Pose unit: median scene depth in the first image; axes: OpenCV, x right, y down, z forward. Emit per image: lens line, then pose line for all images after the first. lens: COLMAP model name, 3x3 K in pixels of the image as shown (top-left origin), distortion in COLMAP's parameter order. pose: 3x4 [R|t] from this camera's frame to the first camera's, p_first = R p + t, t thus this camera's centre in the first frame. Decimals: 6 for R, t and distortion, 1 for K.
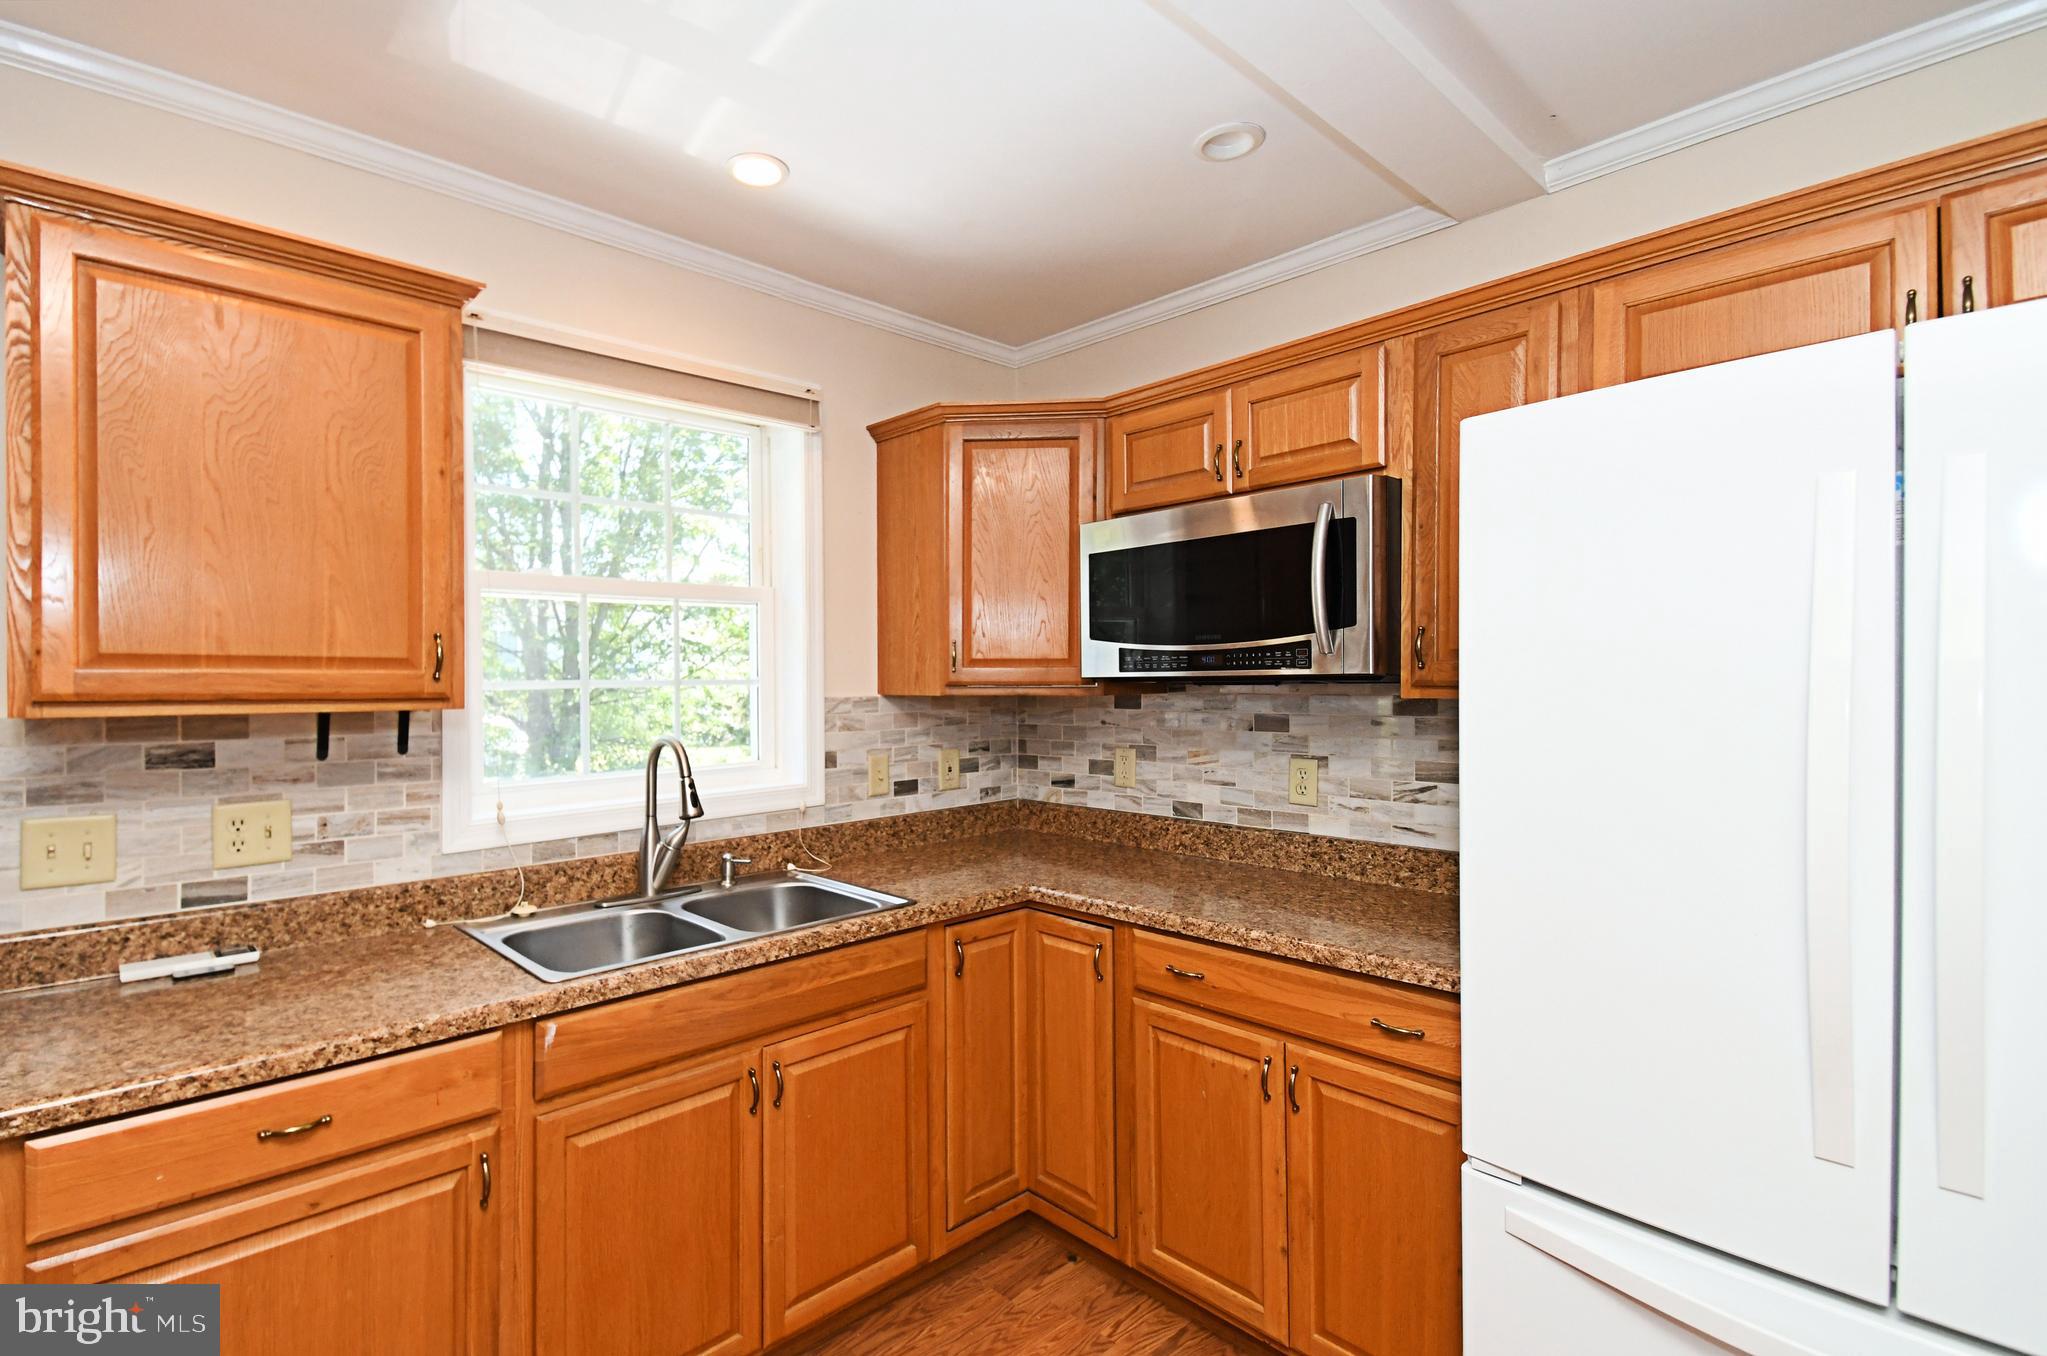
lens RADIAL K [[984.8, 0, 889.9], [0, 984.8, 686.2], [0, 0, 1]] dist [0.050295, -0.024647]
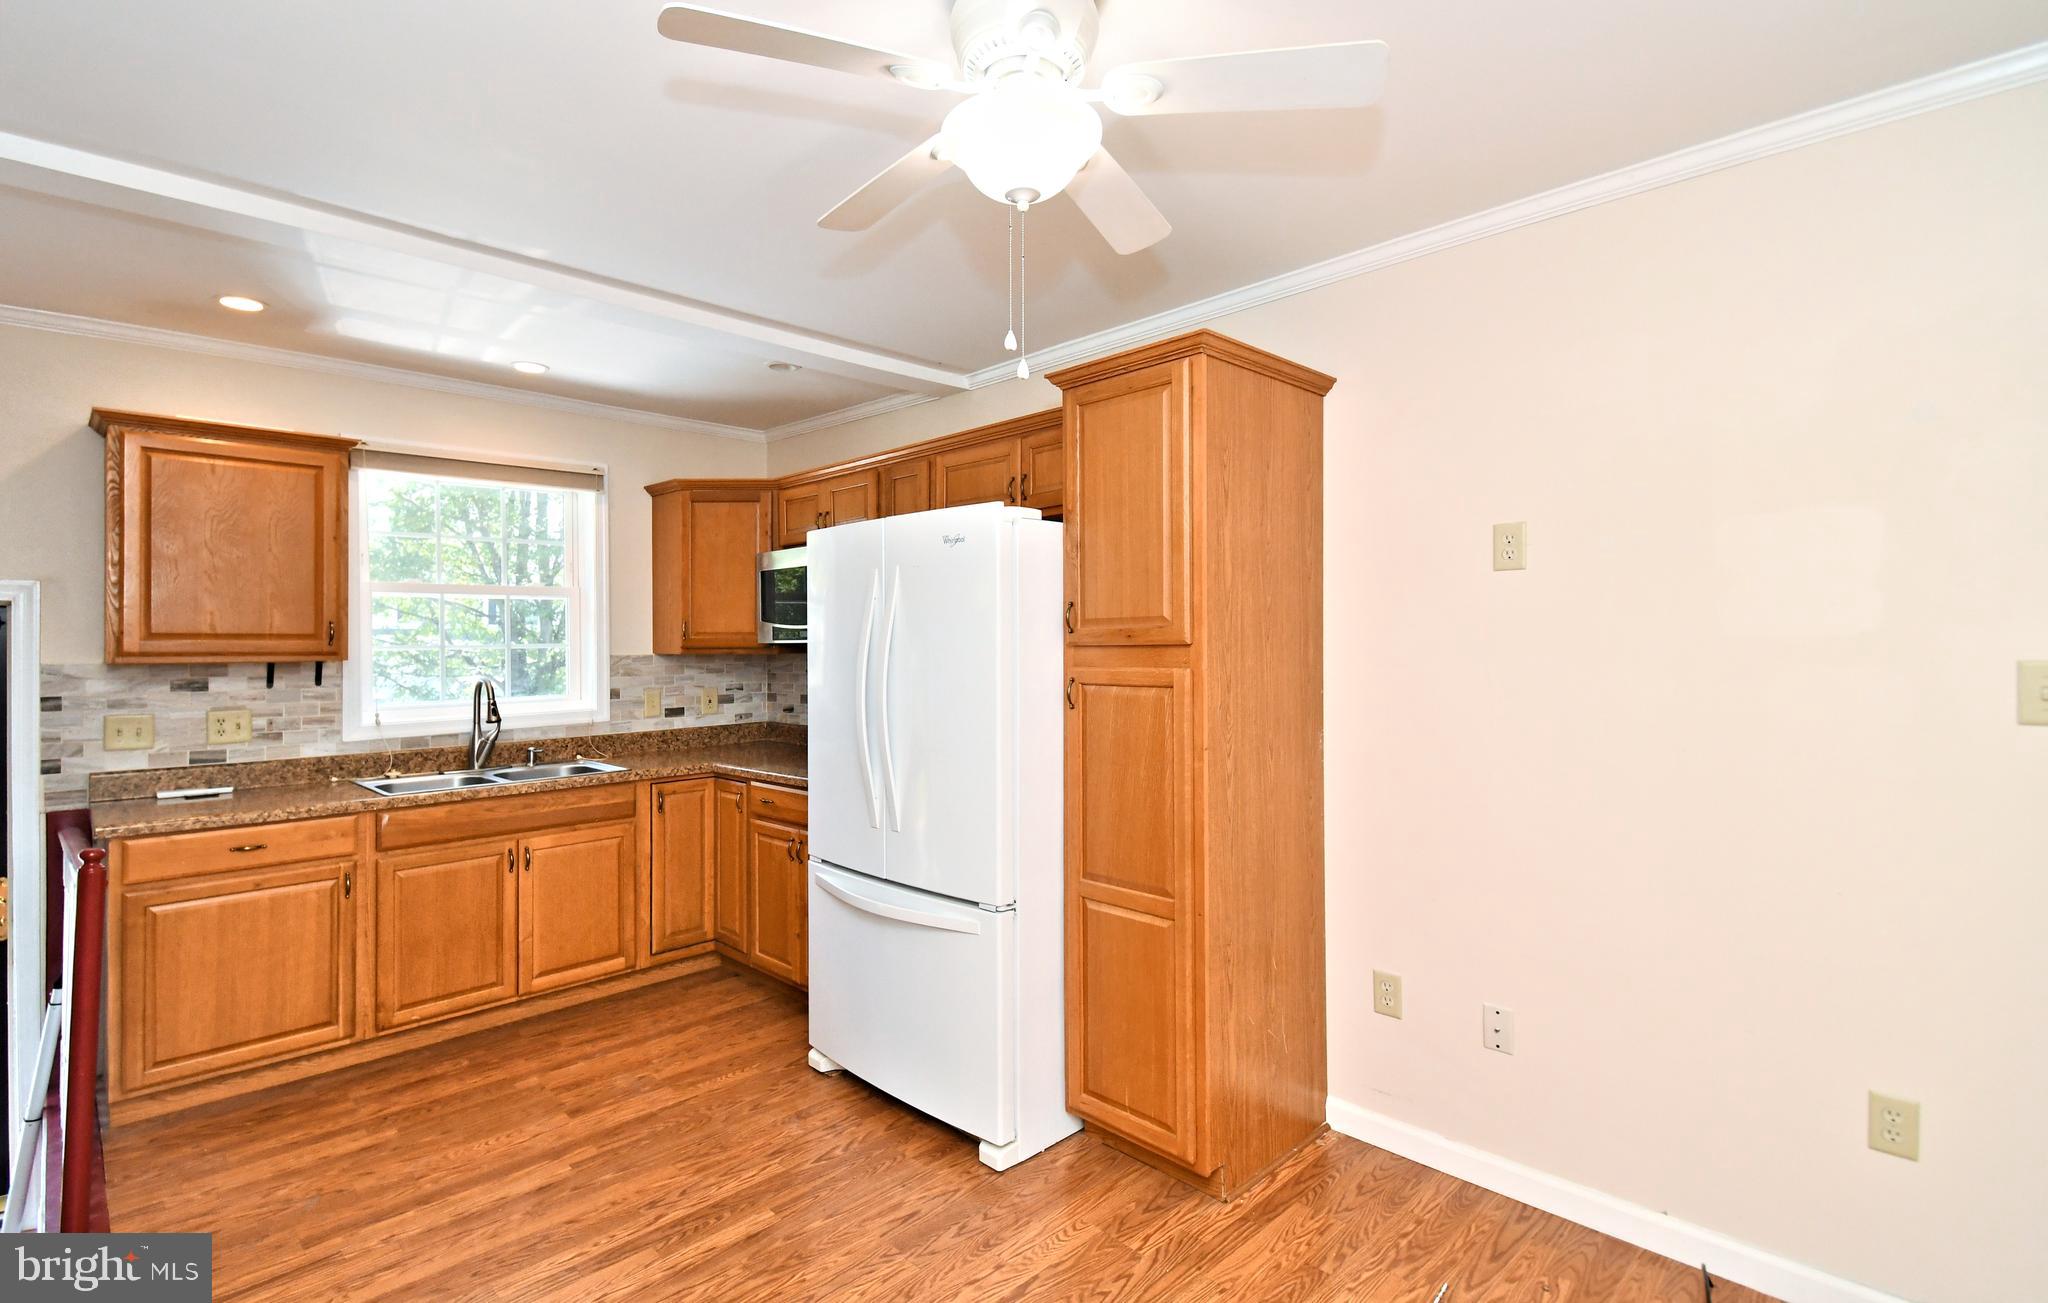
lens RADIAL K [[908.5, 0, 960.5], [0, 908.5, 642.1], [0, 0, 1]] dist [0.032705, -0.014471]
pose [[0.995501, 0.001610, 0.094733, 0.430718], [-0.001010, 0.999979, -0.006378, -0.001600], [-0.094741, 0.006254, 0.995482, -0.650350]]
